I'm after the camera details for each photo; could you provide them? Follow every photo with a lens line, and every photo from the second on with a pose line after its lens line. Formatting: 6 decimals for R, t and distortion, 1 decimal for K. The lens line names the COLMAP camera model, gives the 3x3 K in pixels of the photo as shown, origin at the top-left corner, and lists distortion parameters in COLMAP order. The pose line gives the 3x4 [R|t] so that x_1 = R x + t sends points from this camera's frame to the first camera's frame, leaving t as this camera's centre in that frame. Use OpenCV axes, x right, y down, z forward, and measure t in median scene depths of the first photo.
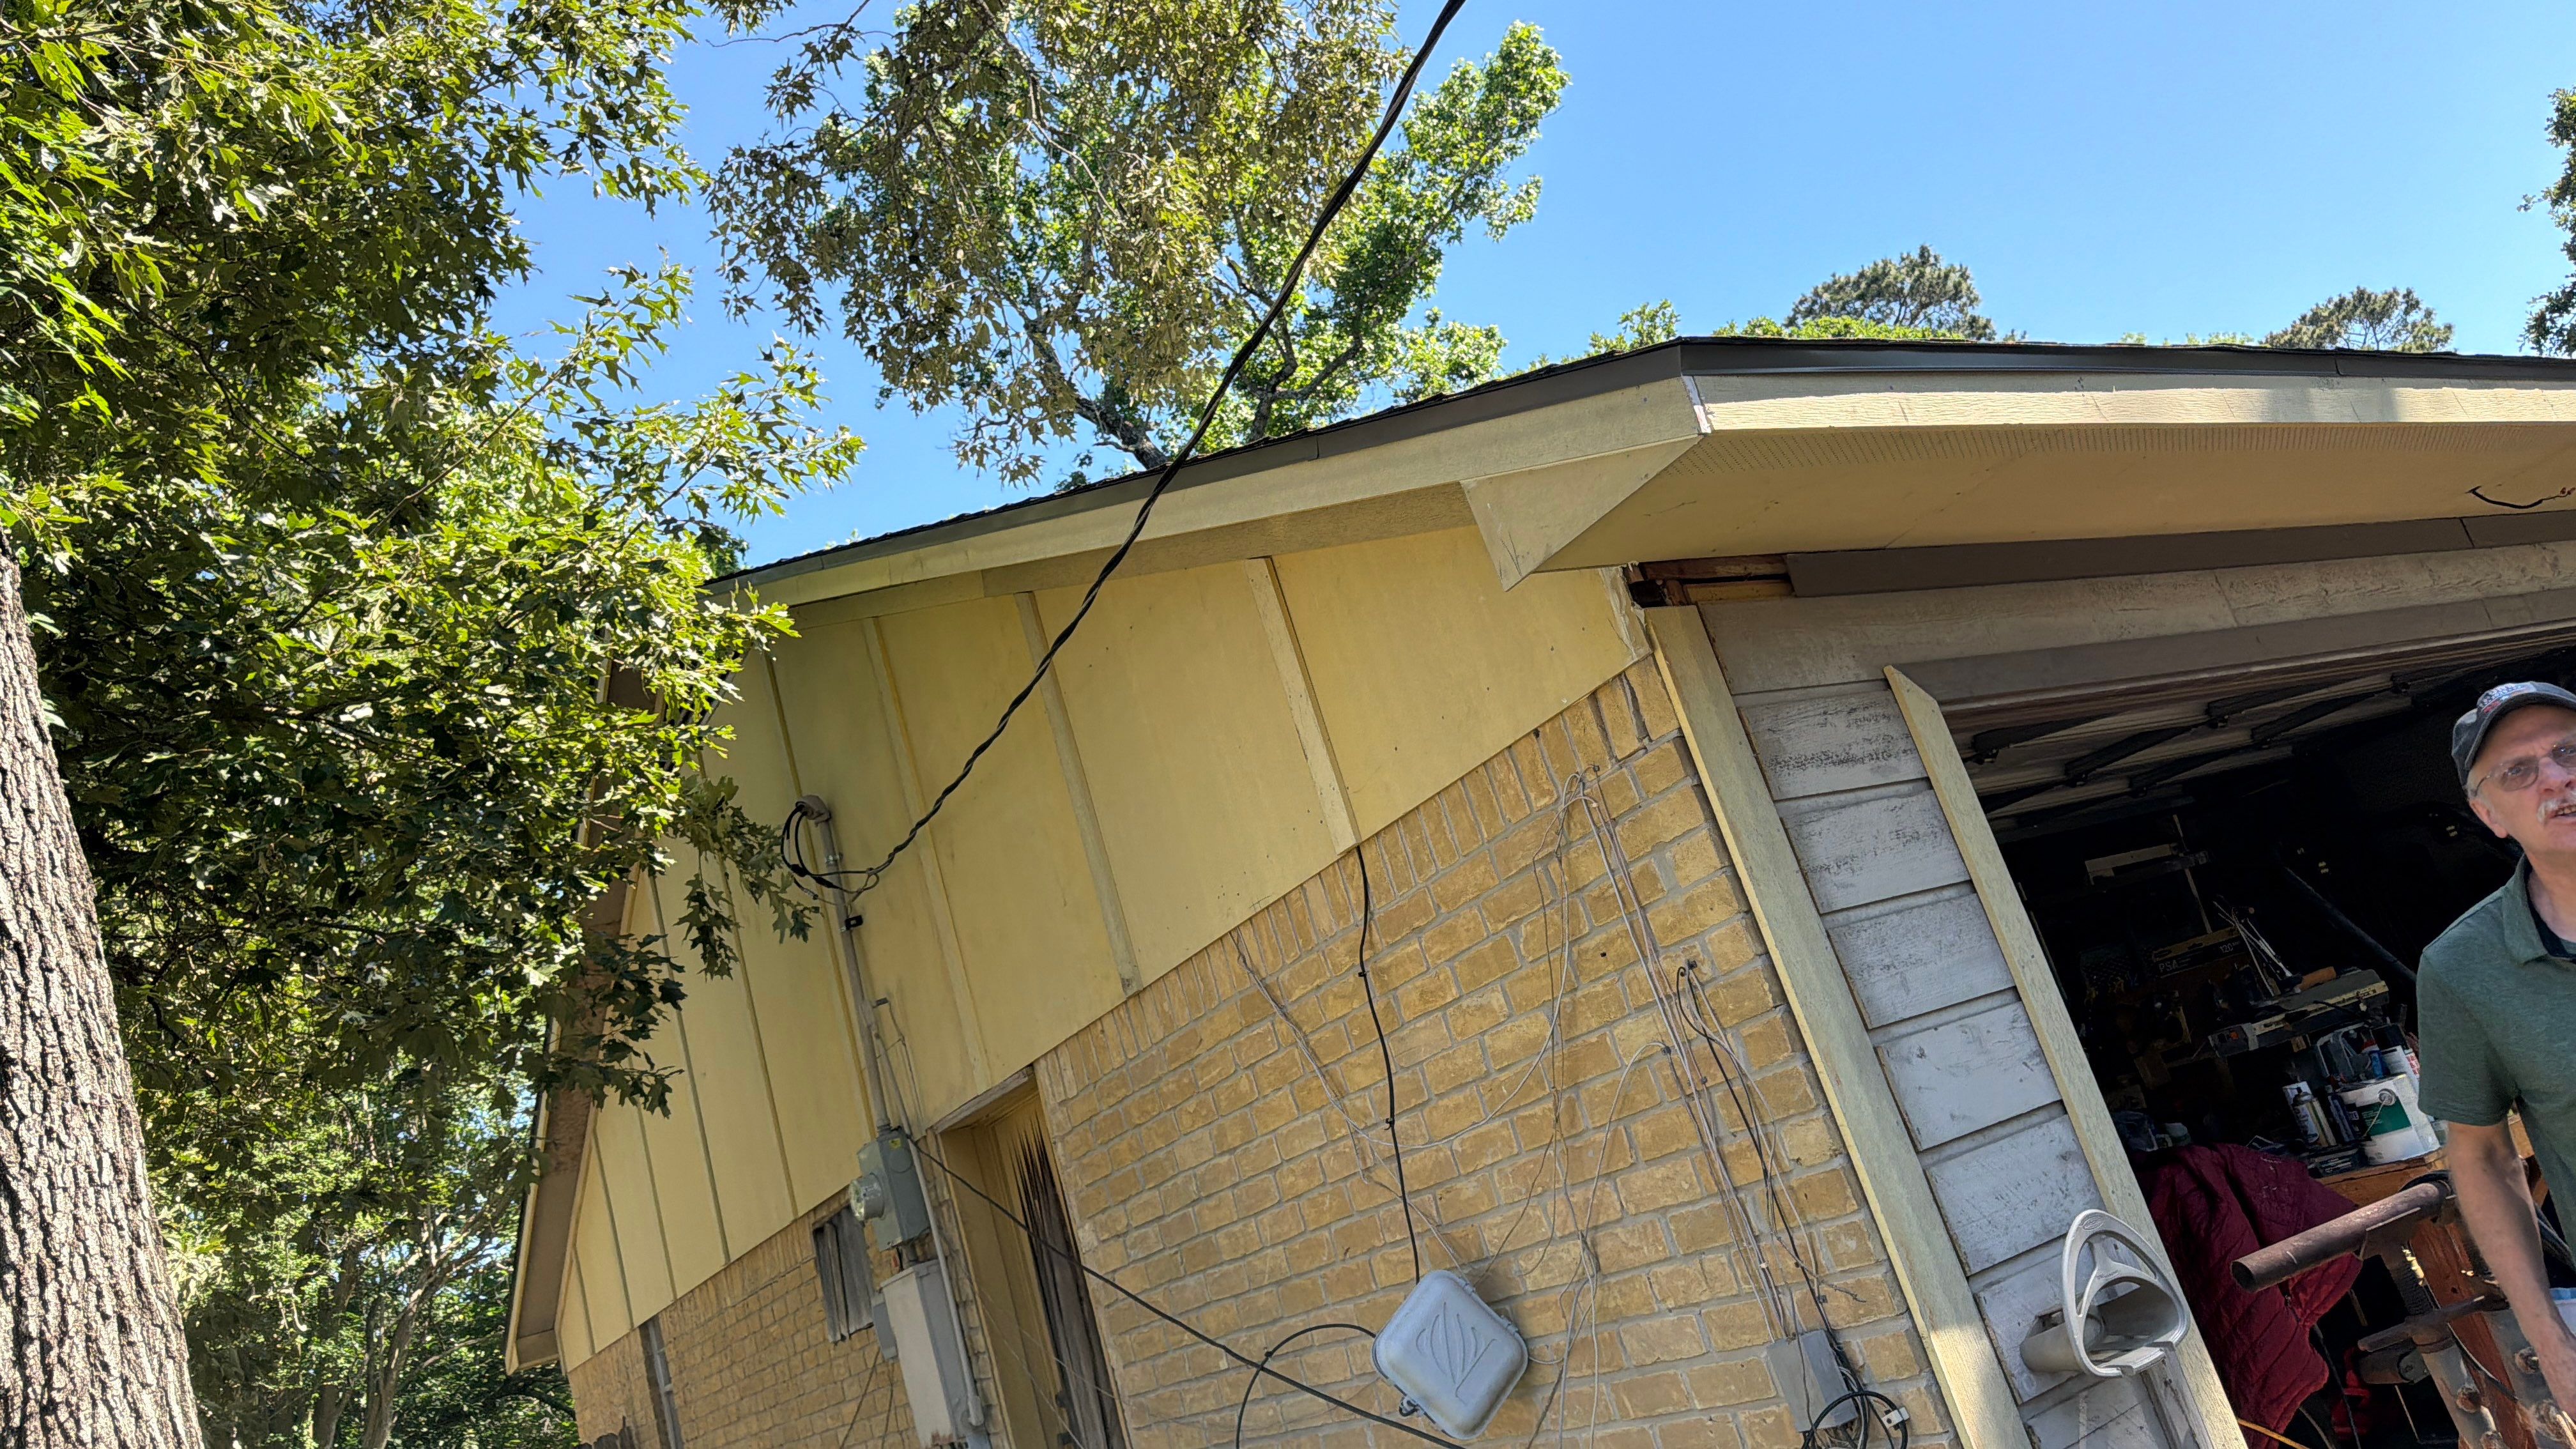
lens RADIAL K [[1827.9, 0, 1284.4], [0, 1827.9, 700.5], [0, 0, 1]] dist [0.089938, -0.136666]
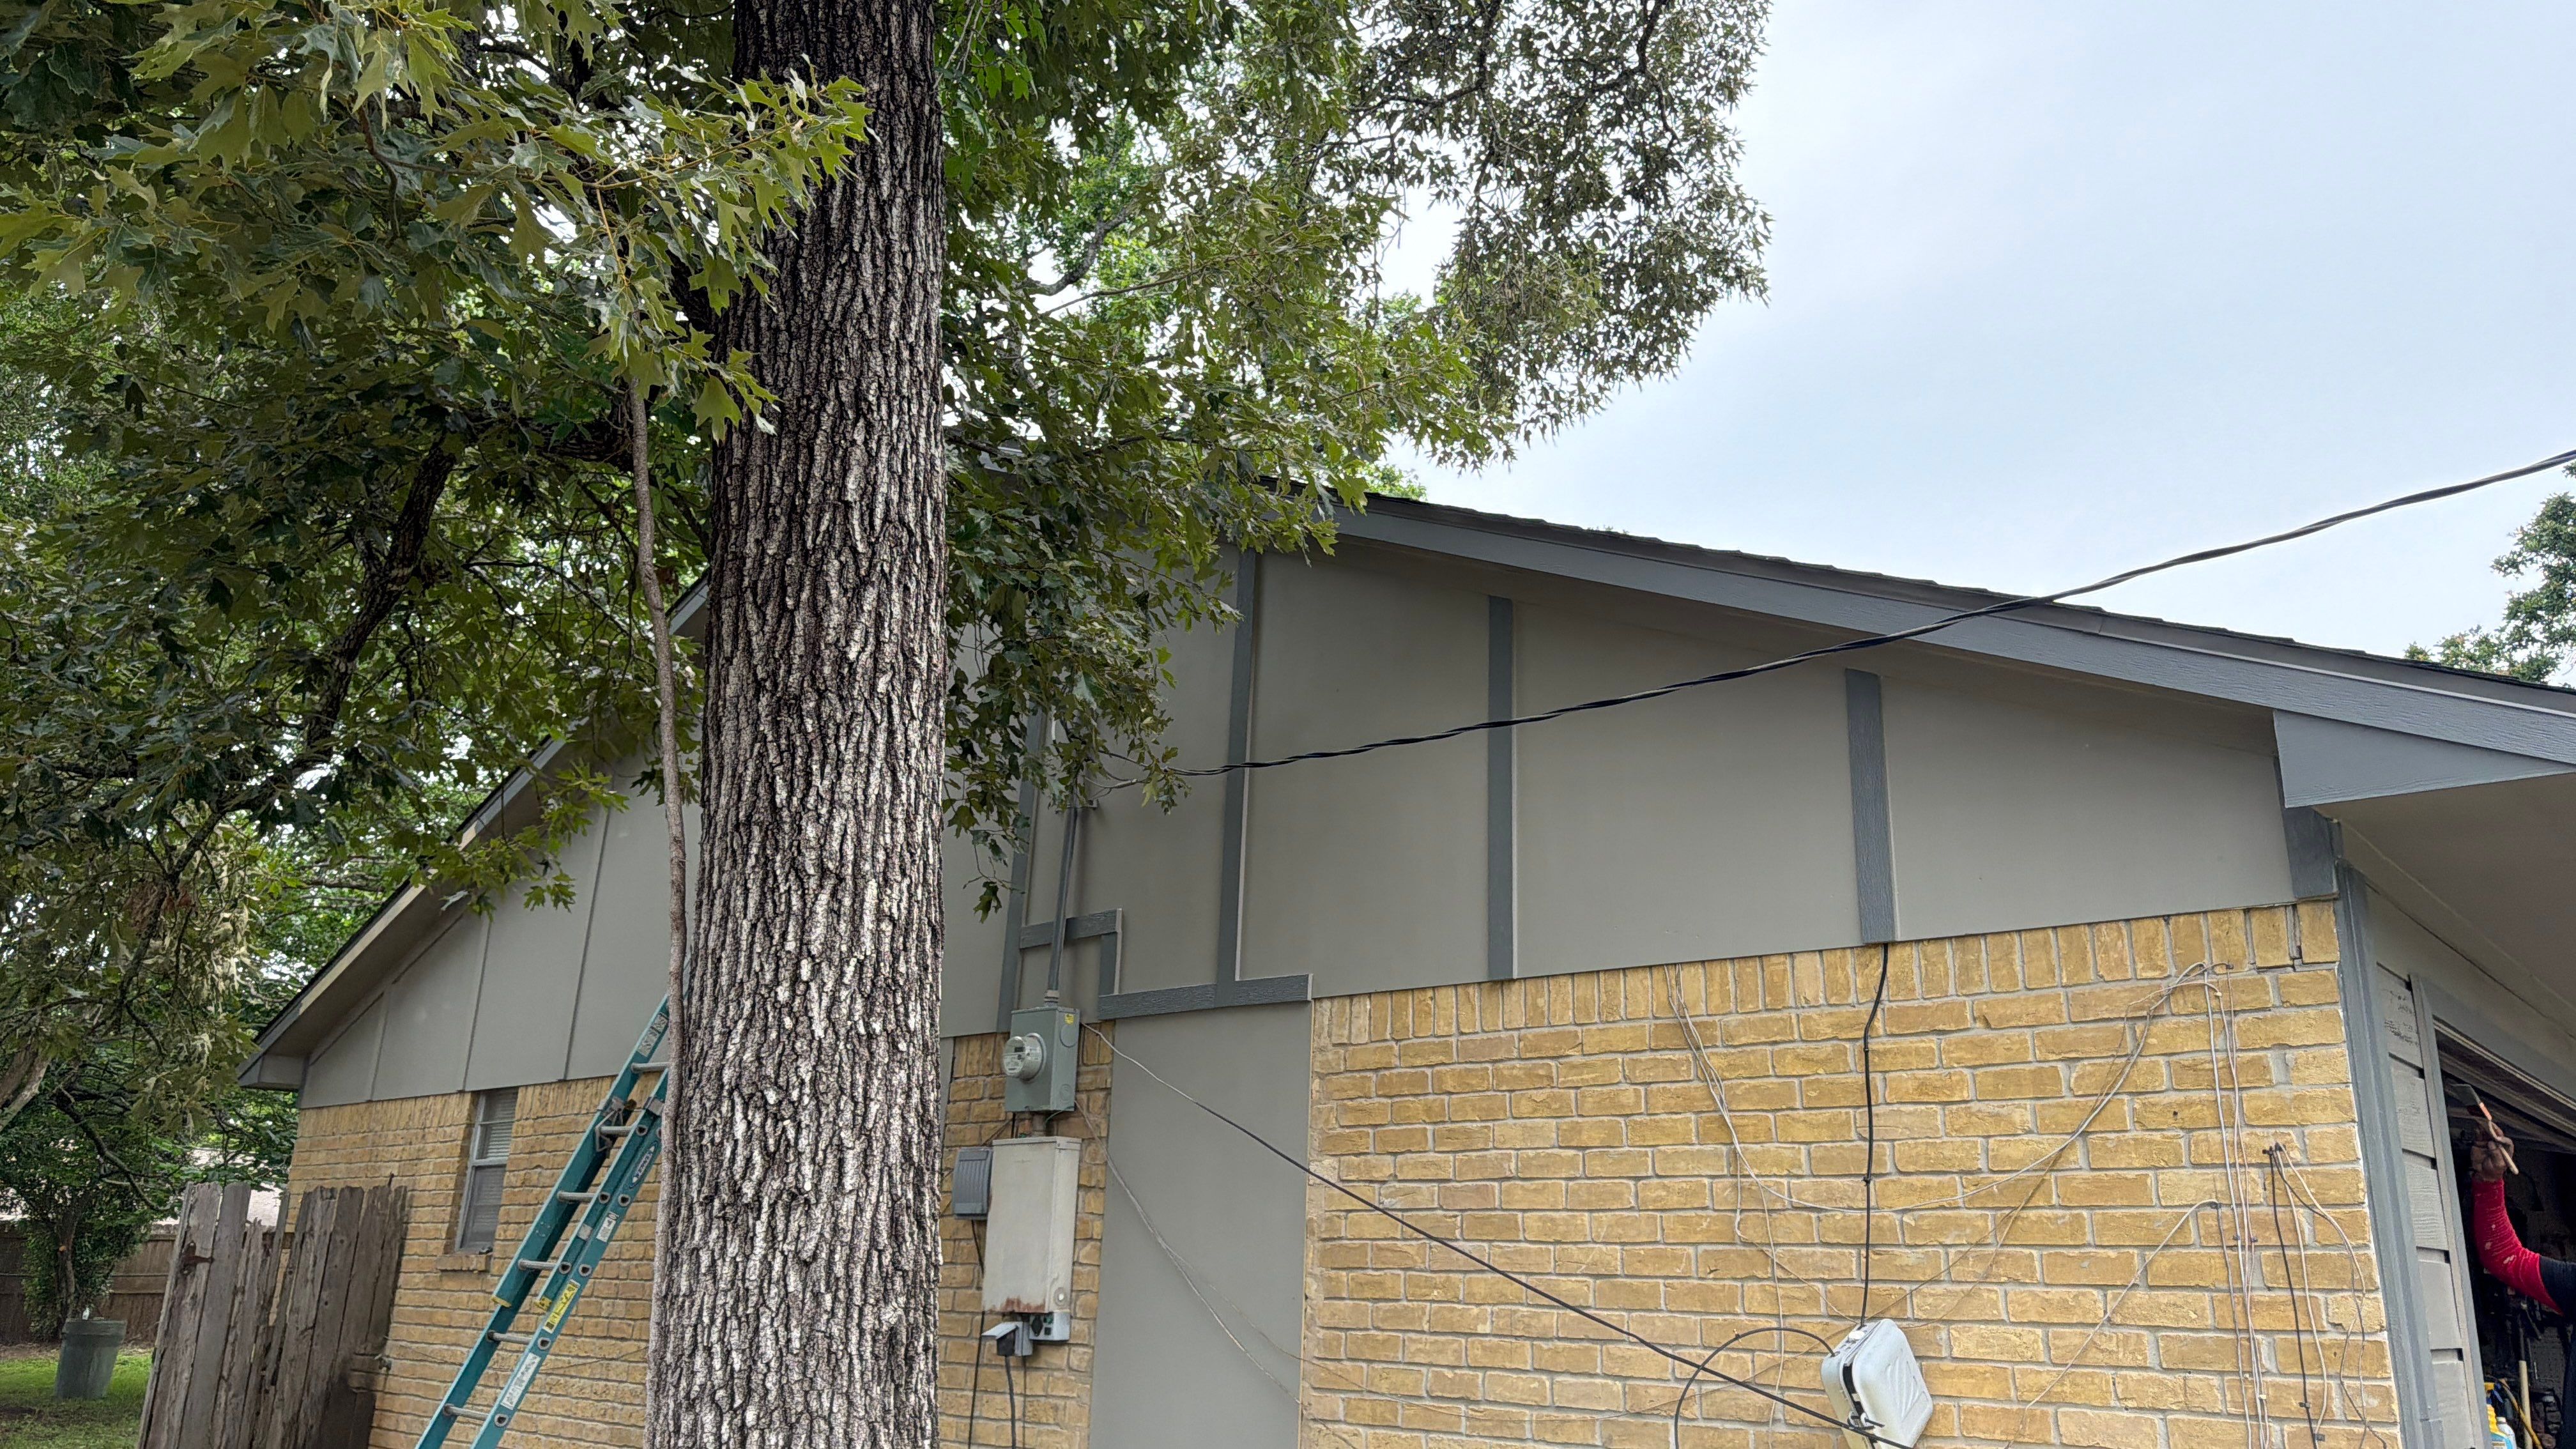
lens RADIAL K [[1827.4, 0, 1282.6], [0, 1827.4, 704.0], [0, 0, 1]] dist [0.137614, -0.276600]
pose [[0.899991, 0.395796, 0.182654, -0.657867], [-0.386632, 0.918321, -0.084870, 0.215799], [-0.201326, 0.005762, 0.979507, -0.067891]]
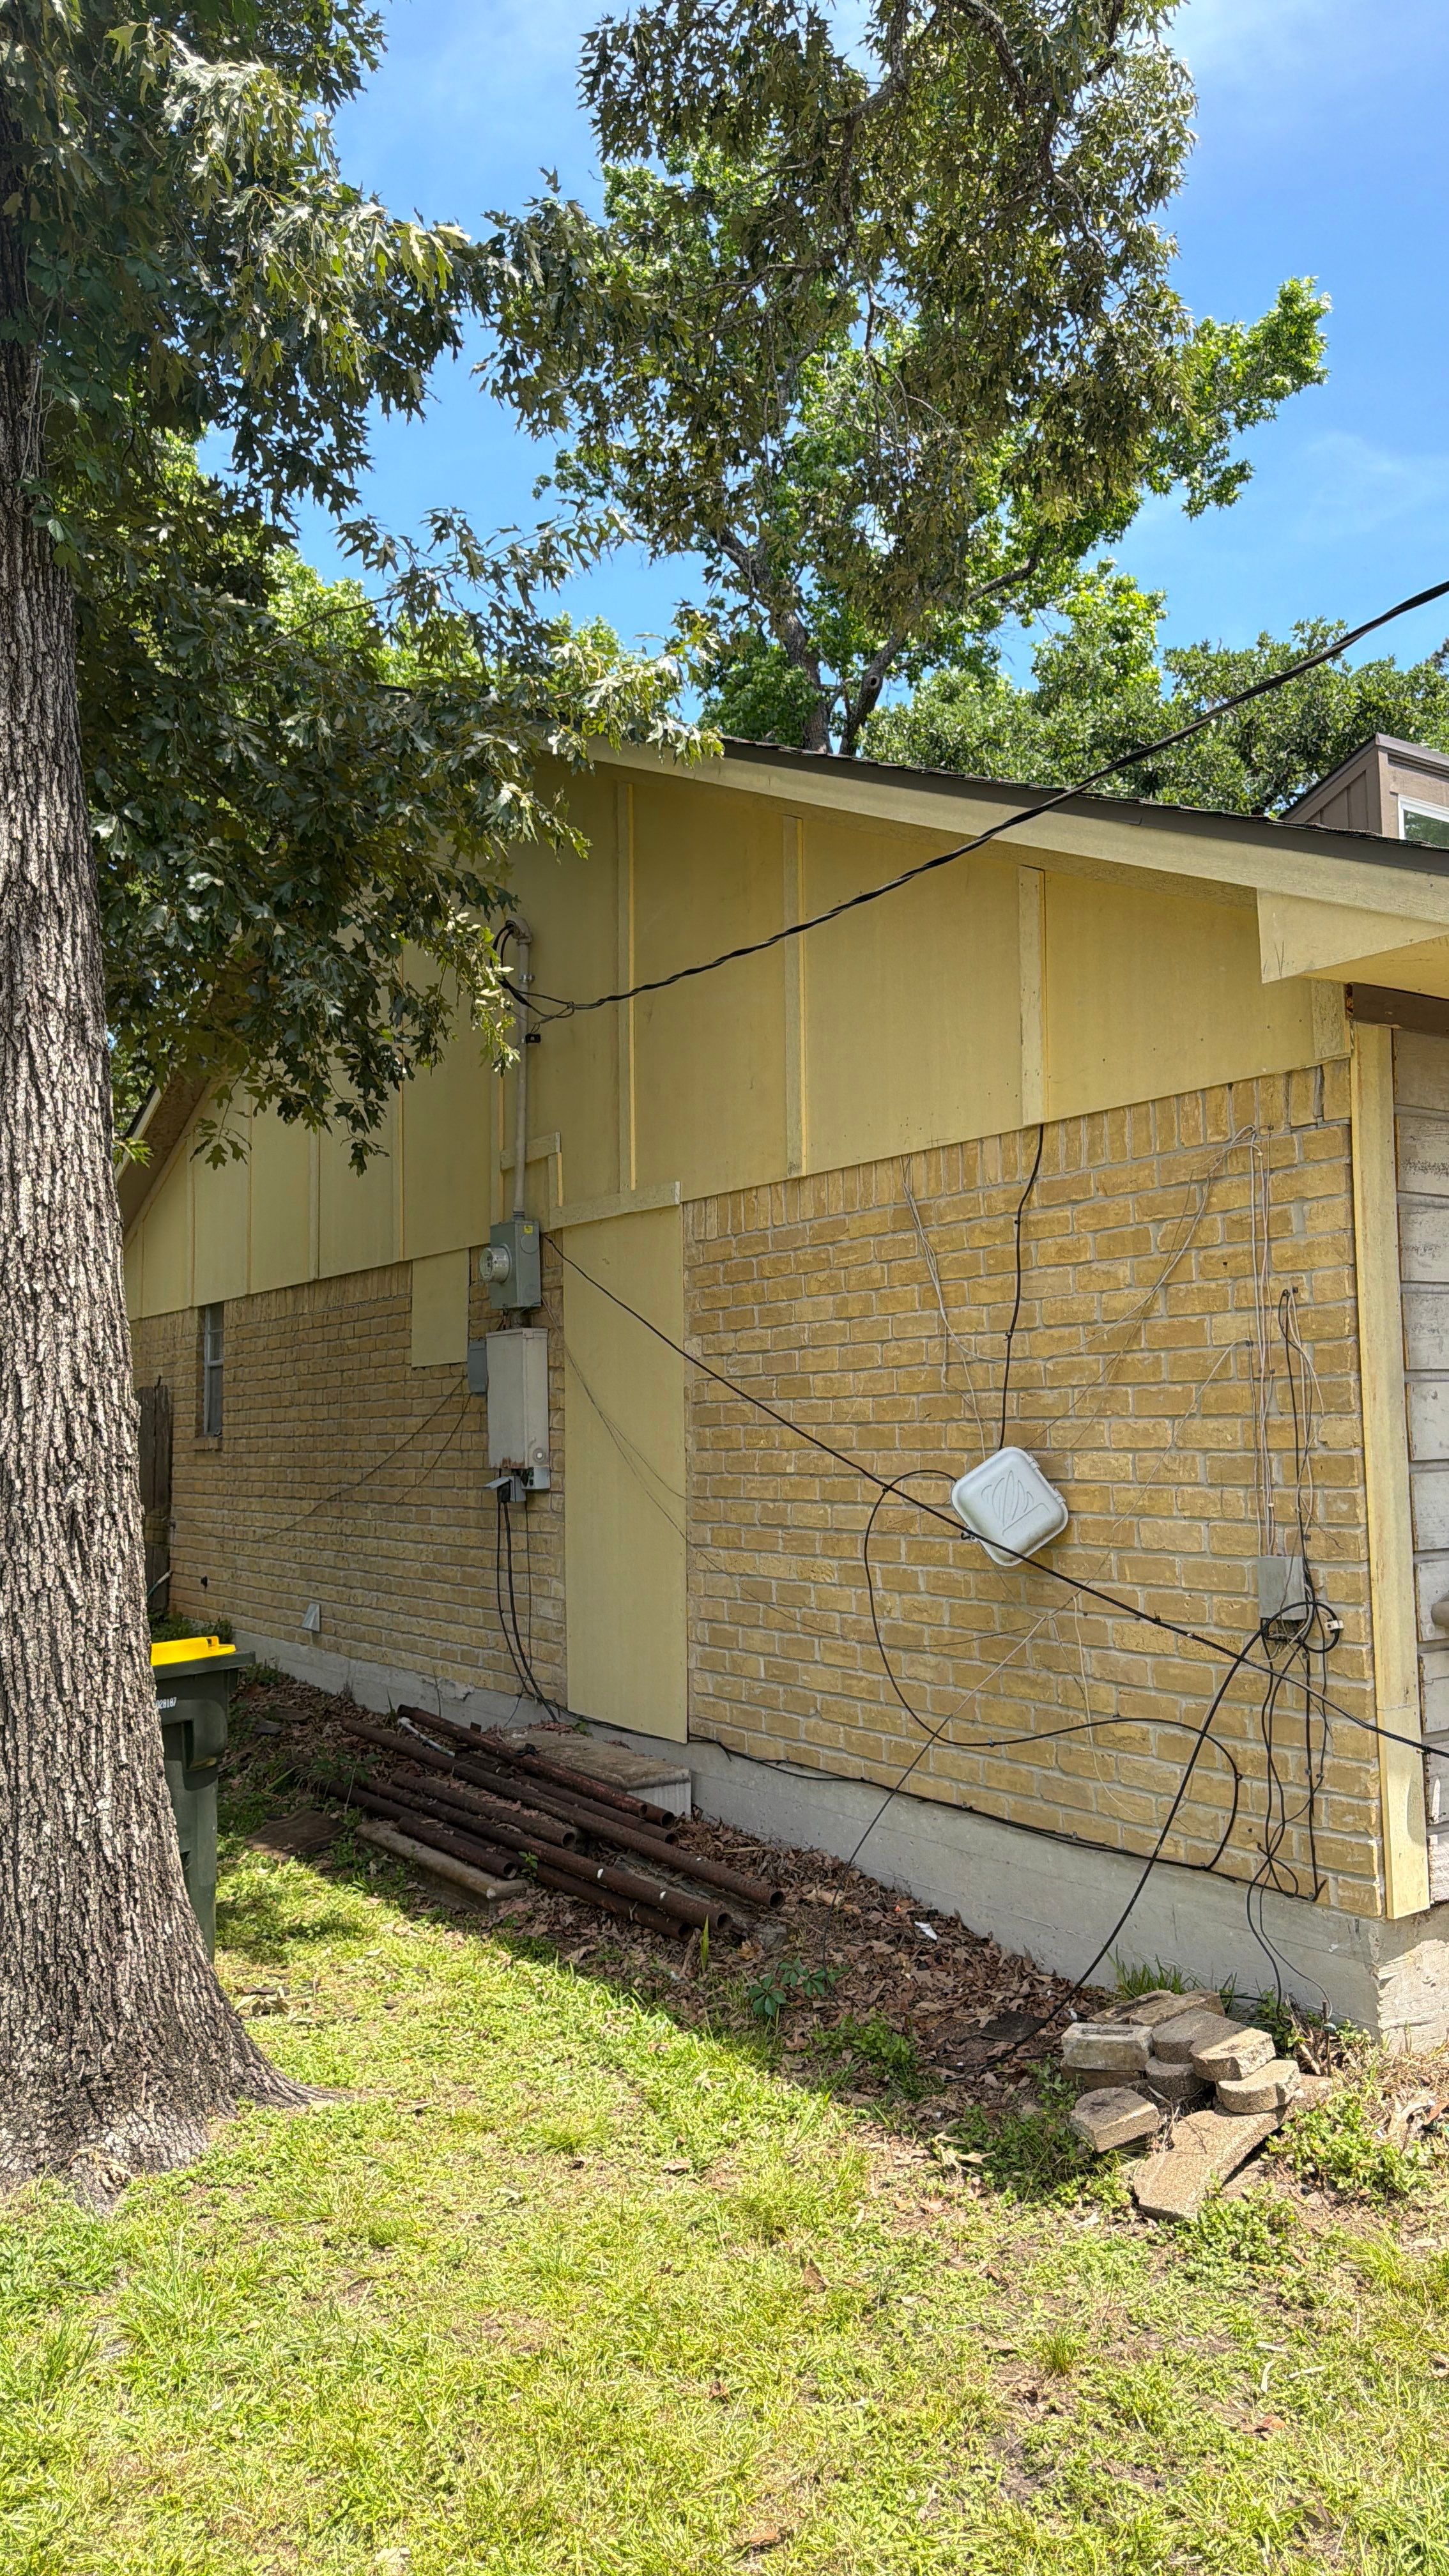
lens RADIAL K [[1796.7, 0, 734.7], [0, 1796.7, 1279.1], [0, 0, 1]] dist [0.079304, -0.103622]
pose [[0.959557, 0.279722, 0.031734, -0.199124], [-0.280134, 0.937605, 0.205966, -0.019234], [0.027859, -0.206526, 0.978044, -0.279333]]
